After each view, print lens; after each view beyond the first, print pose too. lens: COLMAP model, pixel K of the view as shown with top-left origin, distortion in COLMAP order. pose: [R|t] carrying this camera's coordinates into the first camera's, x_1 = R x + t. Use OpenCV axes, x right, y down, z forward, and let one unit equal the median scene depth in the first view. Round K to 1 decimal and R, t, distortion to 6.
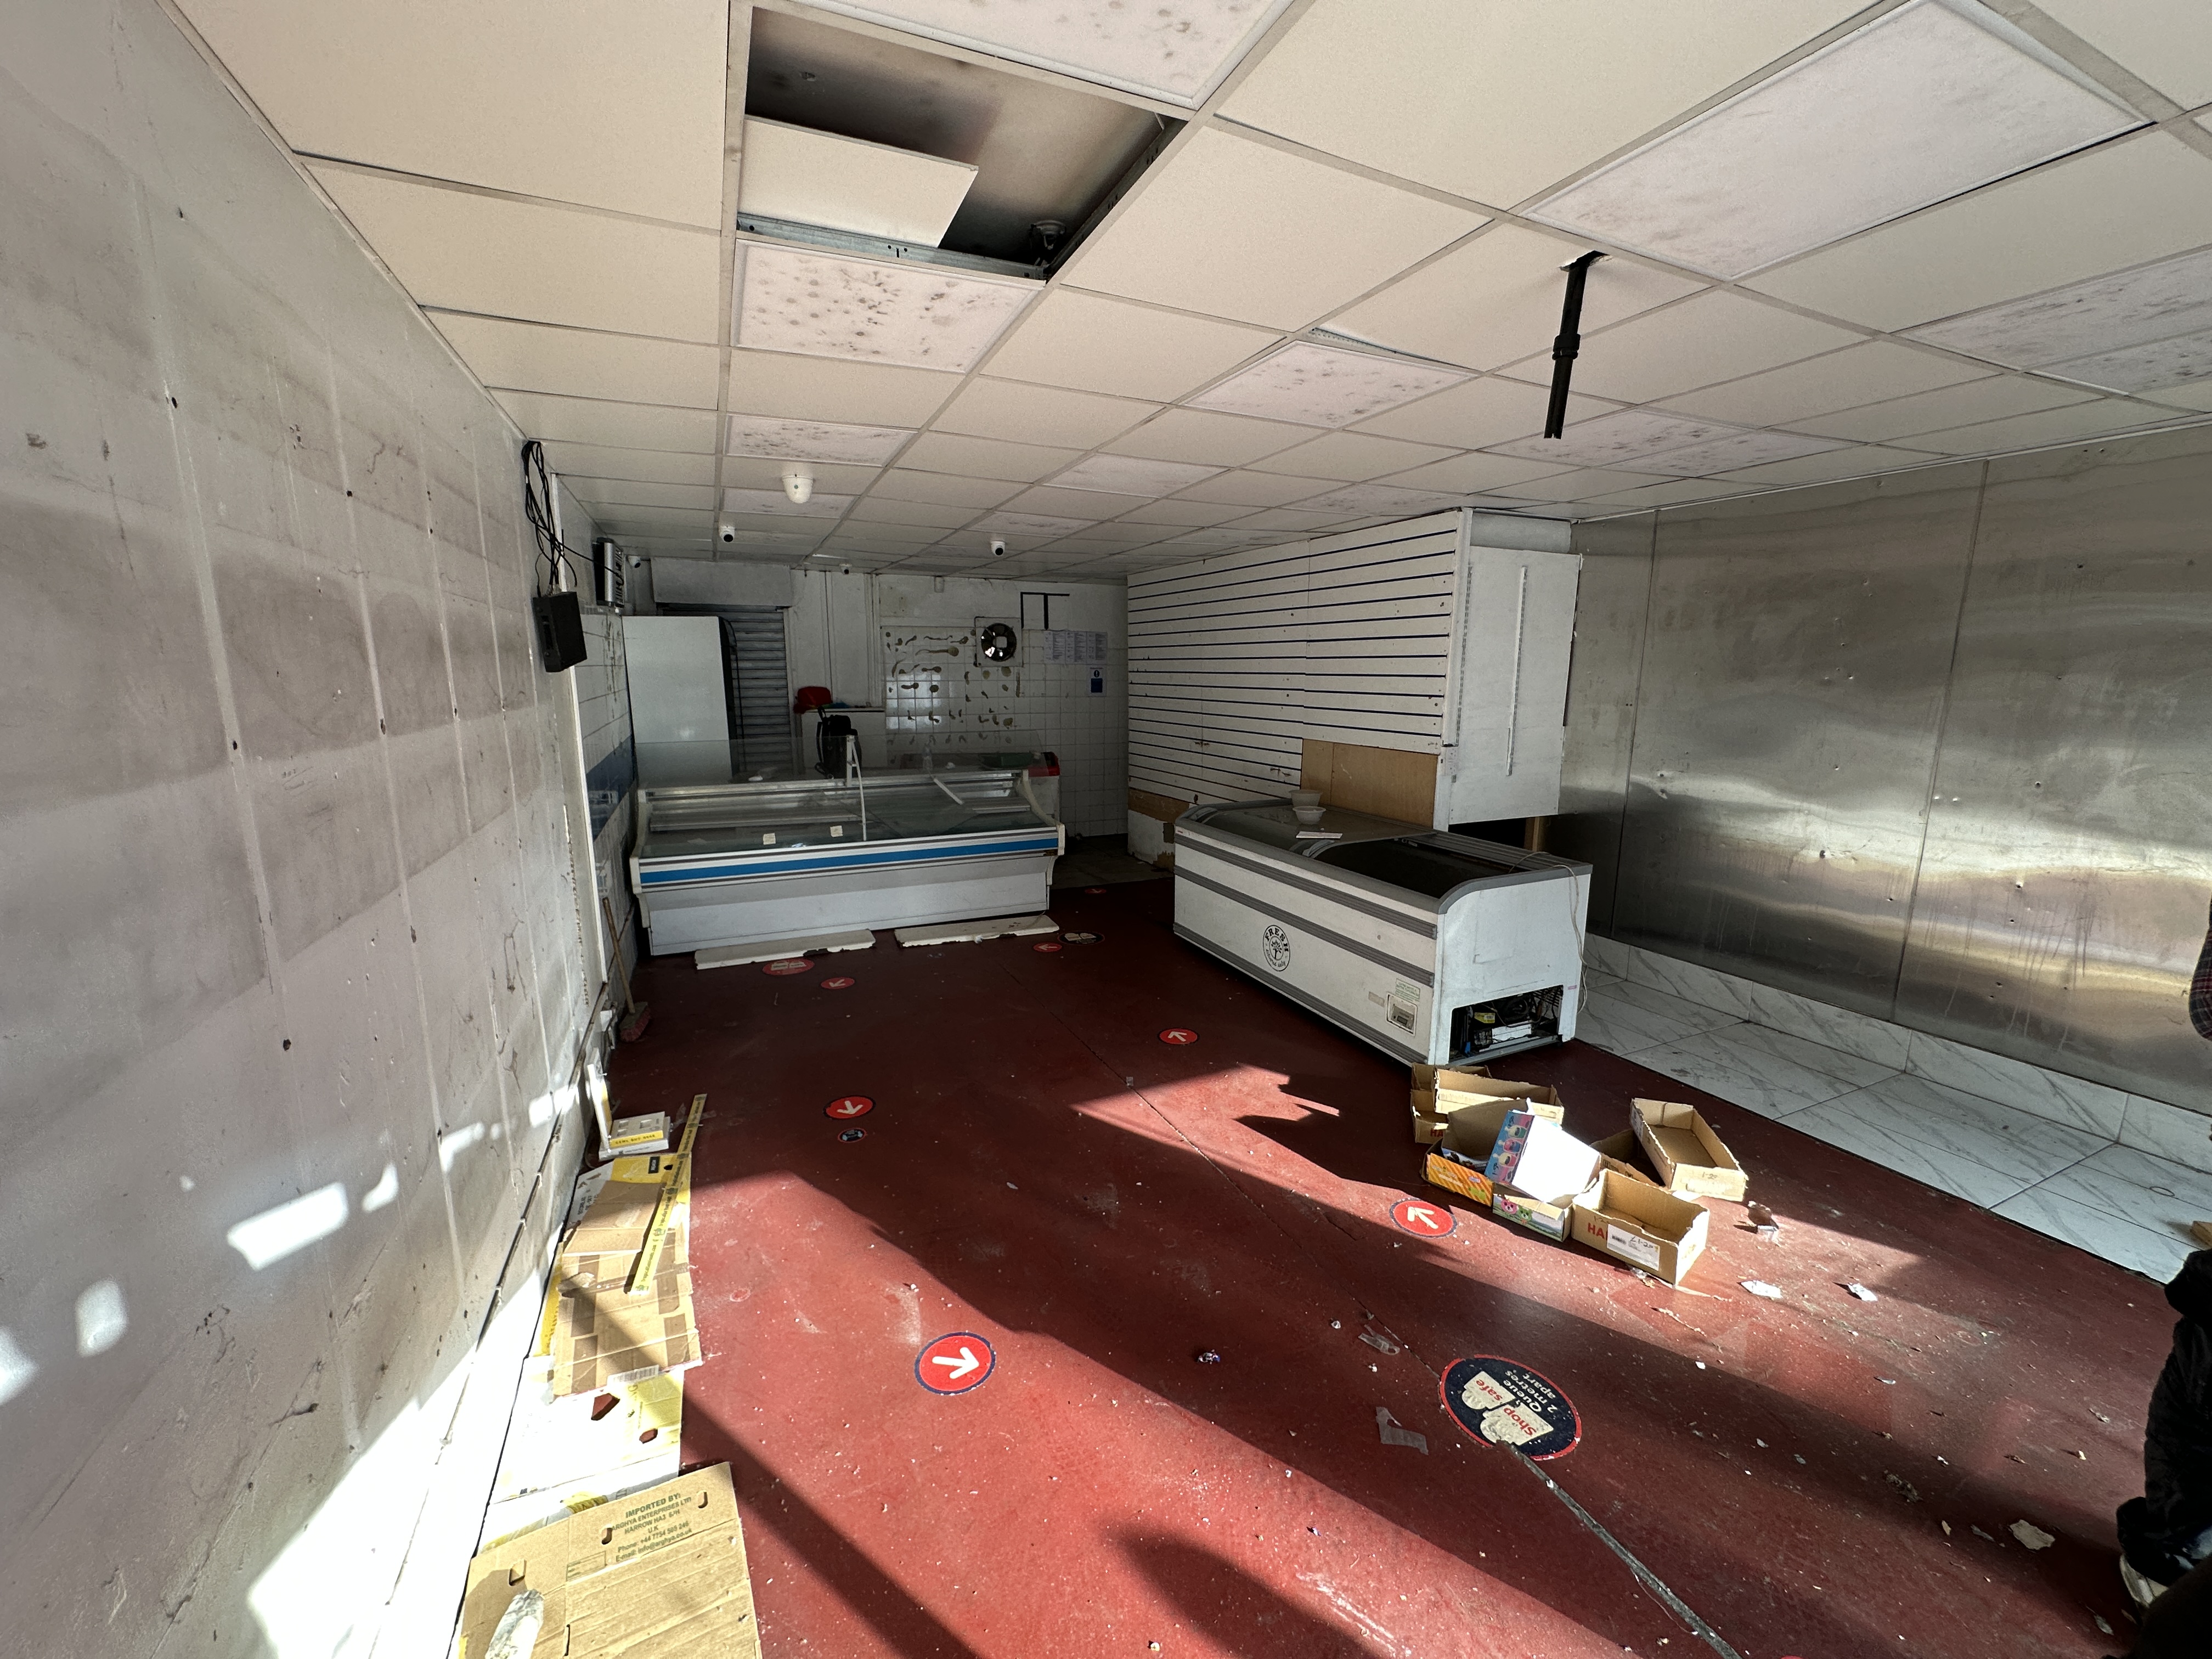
lens RADIAL K [[881.8, 0, 1109.5], [0, 881.8, 830.4], [0, 0, 1]] dist [-0.006023, 0.001725]
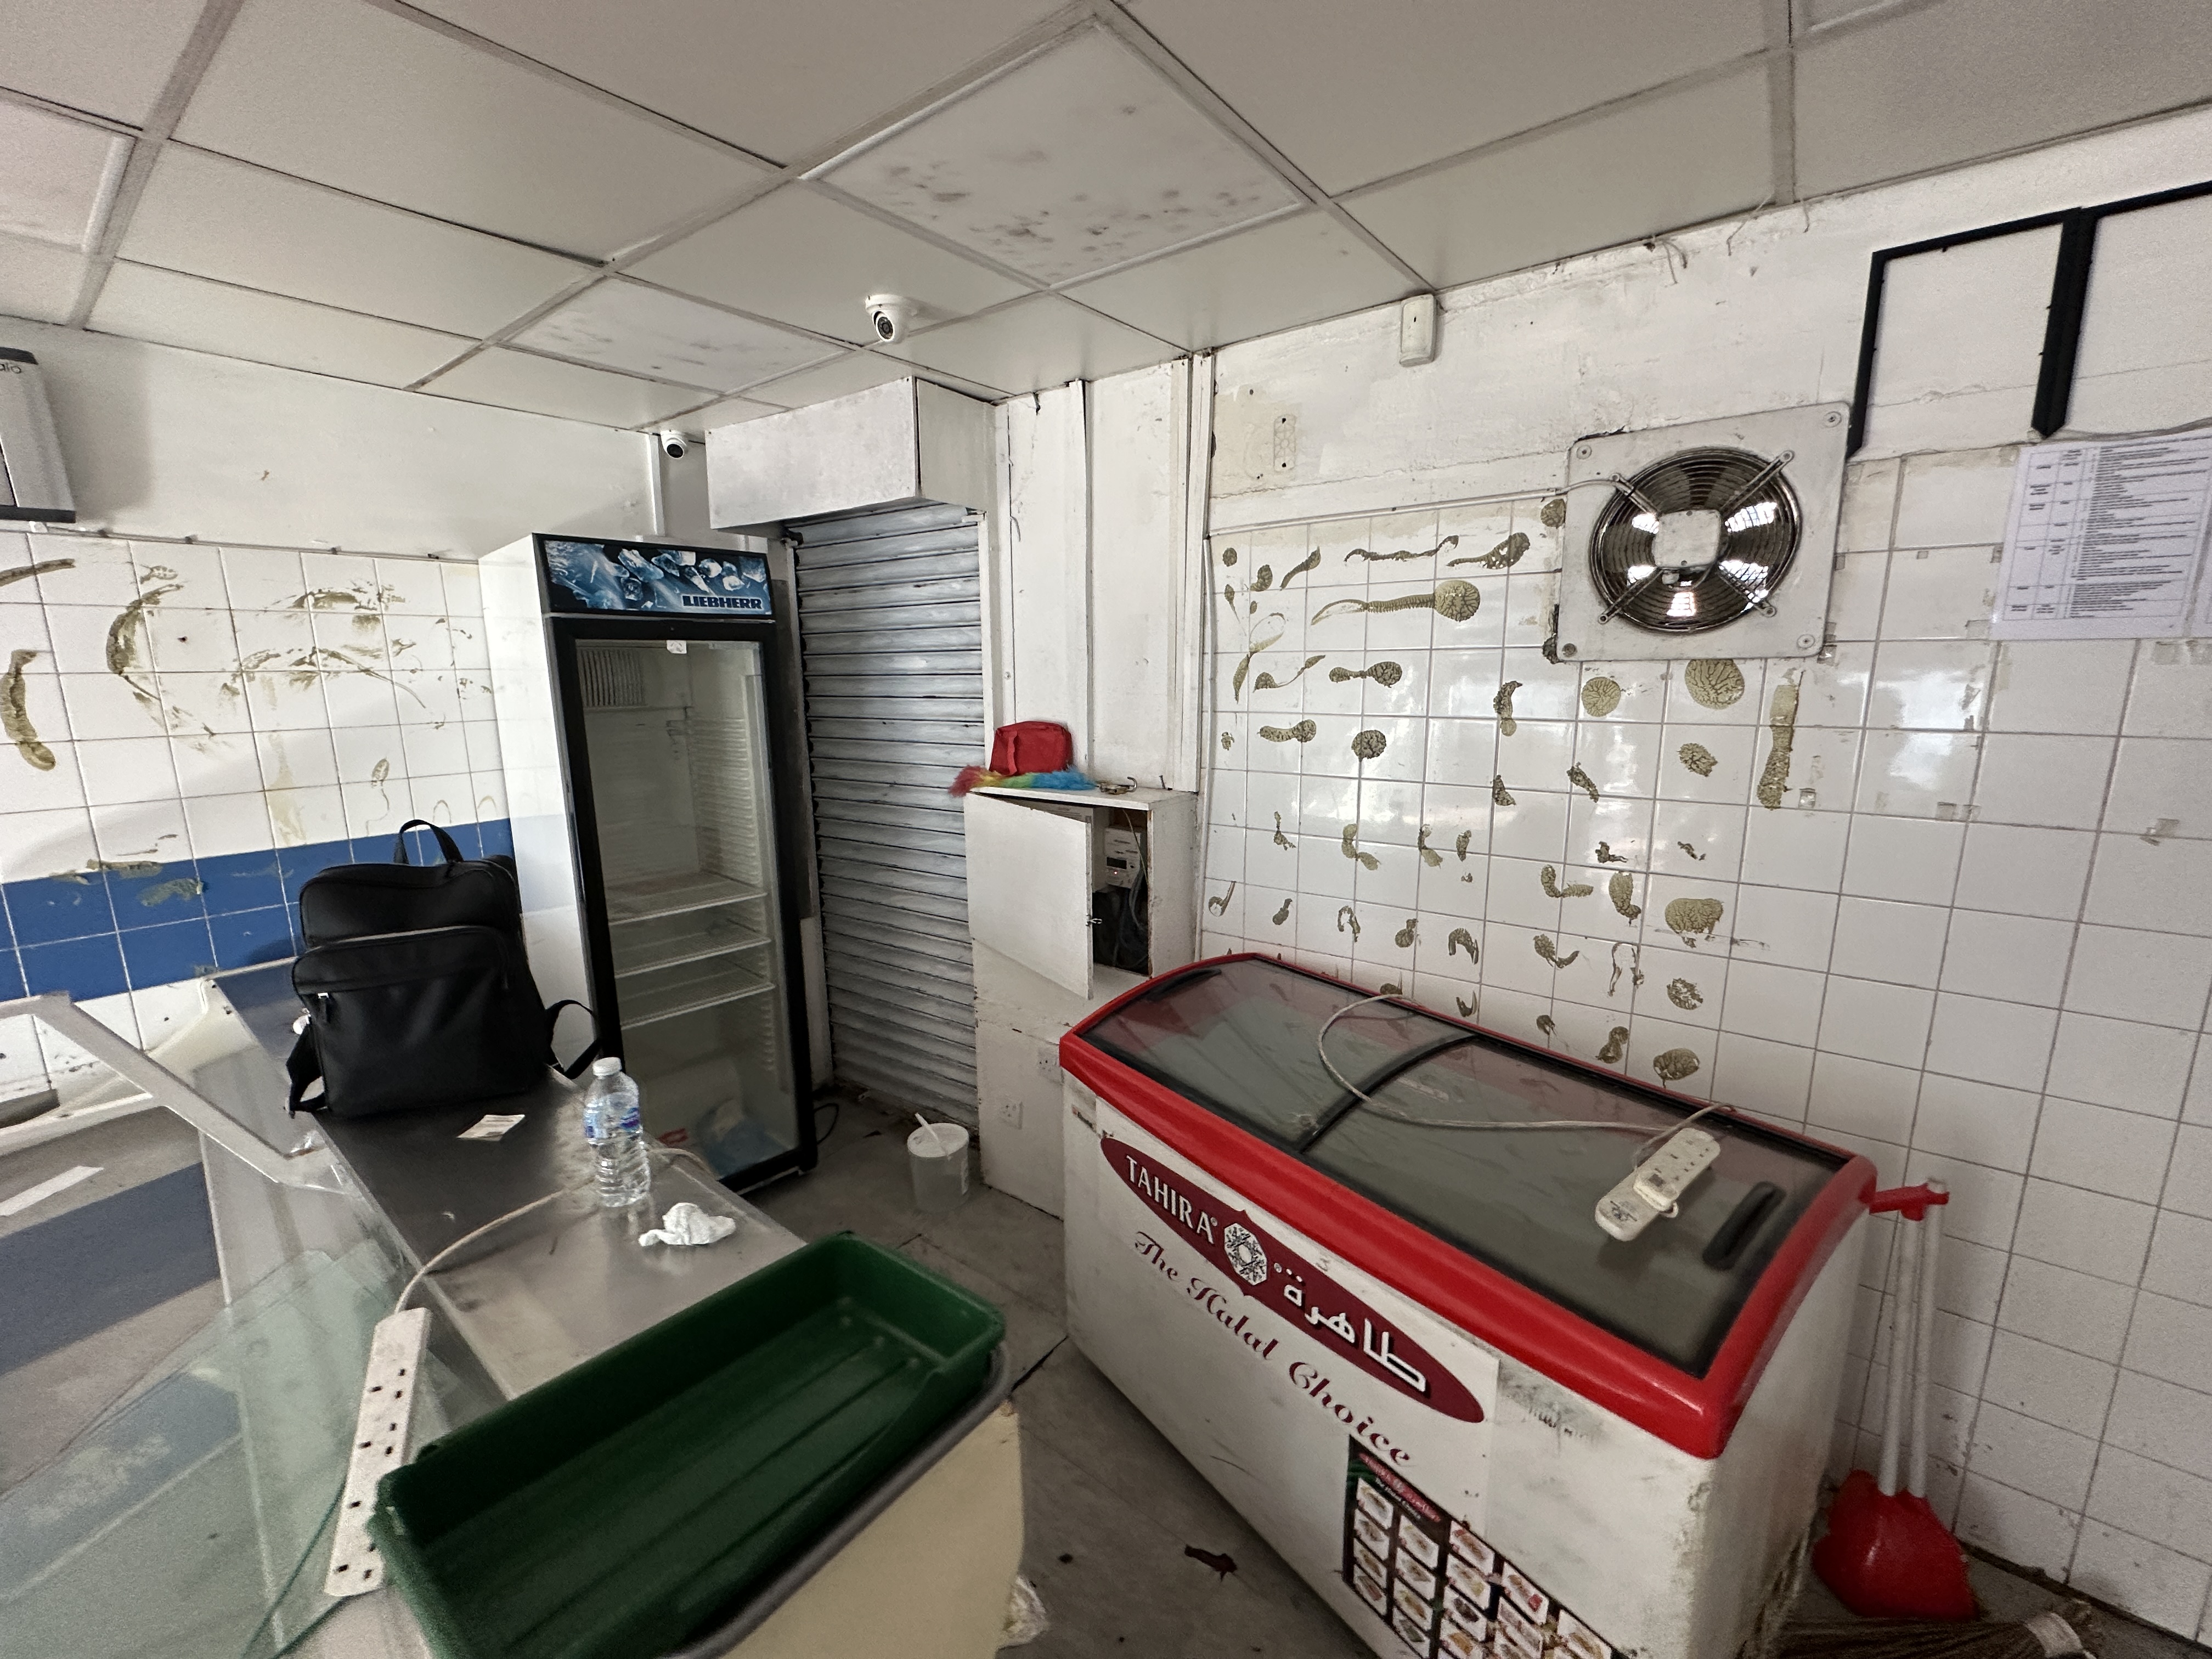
lens RADIAL K [[881.8, 0, 1106.0], [0, 881.8, 828.5], [0, 0, 1]] dist [-0.006023, 0.001725]
pose [[0.469584, 0.152256, -0.869660, 0.002914], [-0.152376, 0.984213, 0.090034, -0.216631], [0.869639, 0.090237, 0.485371, 1.175255]]
